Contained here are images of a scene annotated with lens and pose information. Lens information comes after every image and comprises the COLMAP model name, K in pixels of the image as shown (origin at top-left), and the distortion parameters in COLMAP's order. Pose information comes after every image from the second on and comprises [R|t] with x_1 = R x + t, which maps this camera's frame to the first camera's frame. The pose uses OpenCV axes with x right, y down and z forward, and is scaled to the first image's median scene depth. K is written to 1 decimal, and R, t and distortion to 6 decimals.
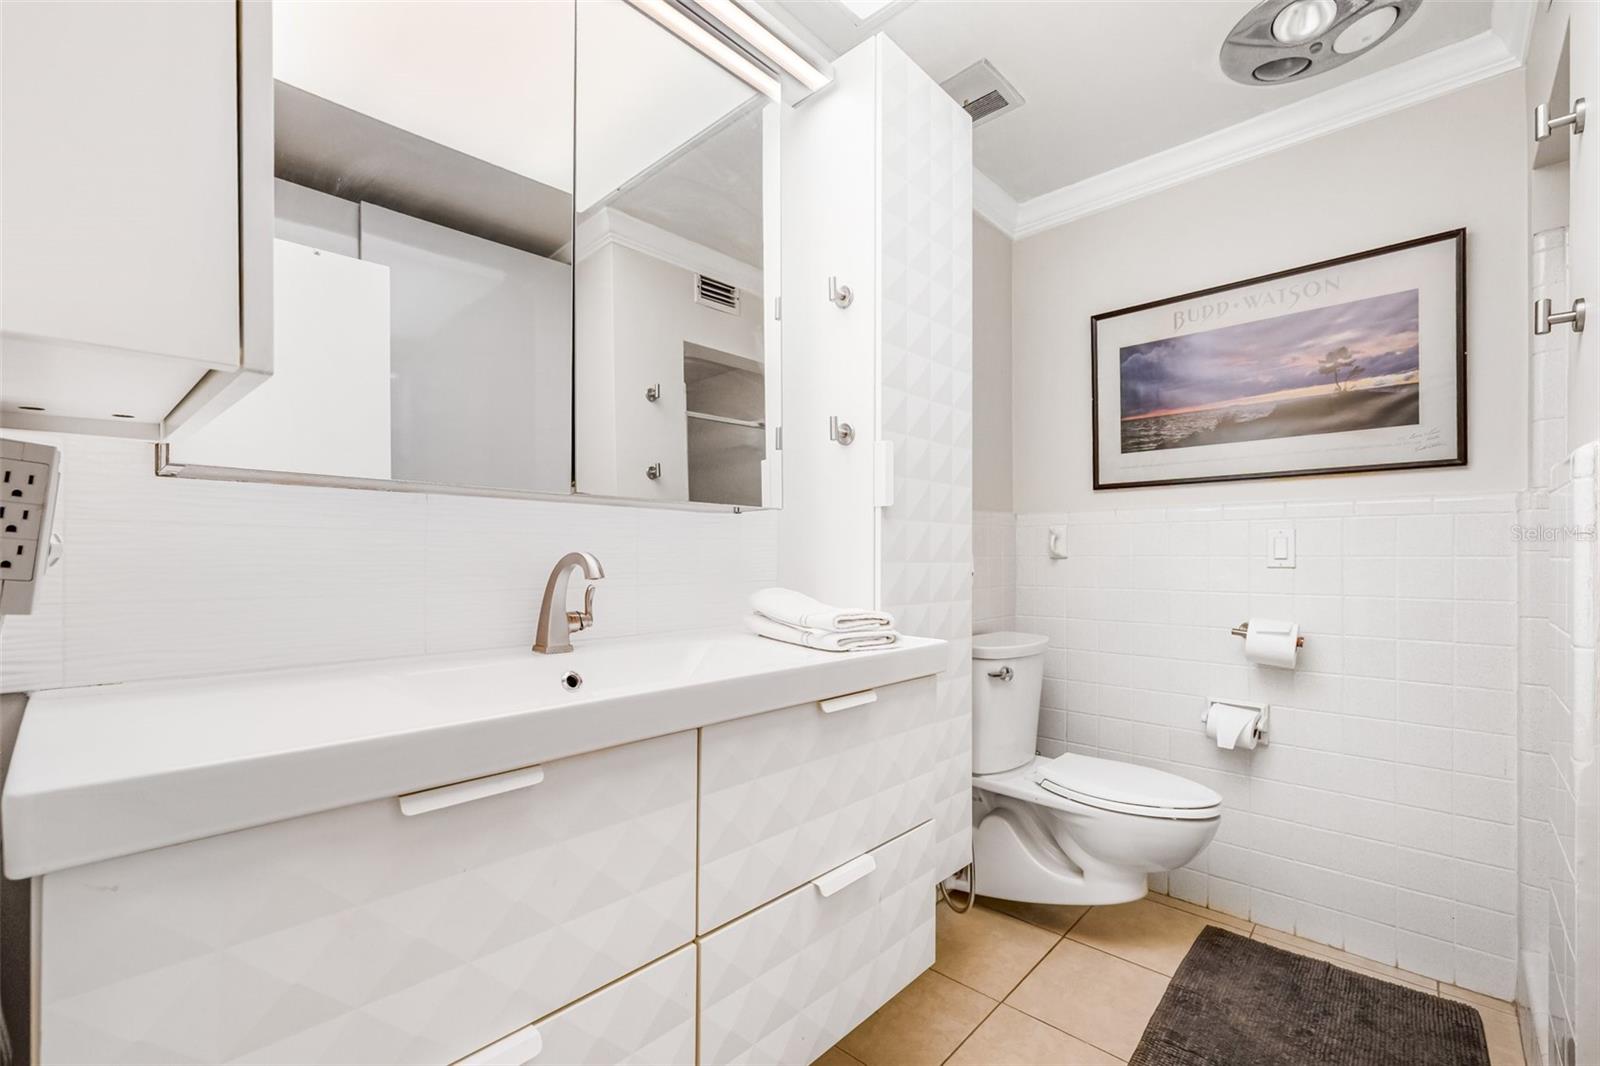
lens RADIAL K [[677.6, 0, 800.2], [0, 677.6, 540.2], [0, 0, 1]] dist [0.001749, 0.001218]
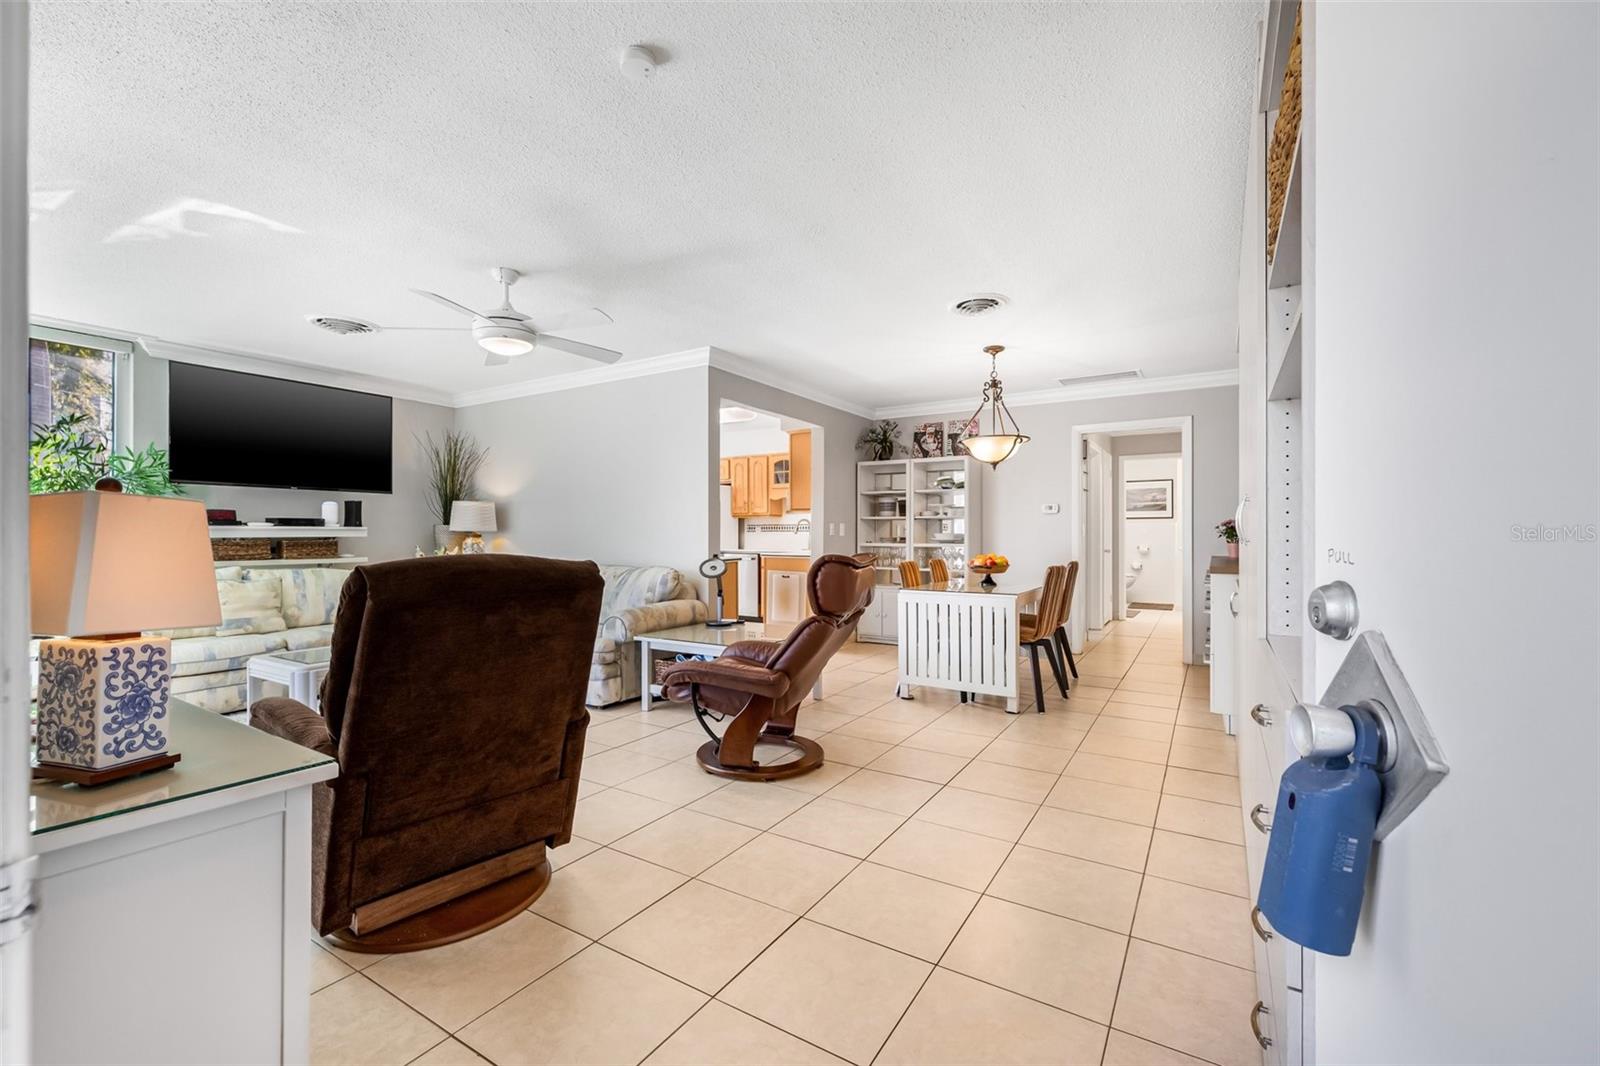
lens RADIAL K [[677.6, 0, 799.1], [0, 677.6, 526.0], [0, 0, 1]] dist [0.001749, 0.001218]
pose [[0.980262, 0.003855, 0.197664, -3.231144], [-0.004951, 0.999975, 0.005052, -0.055063], [-0.197639, -0.005931, 0.980257, -3.965717]]
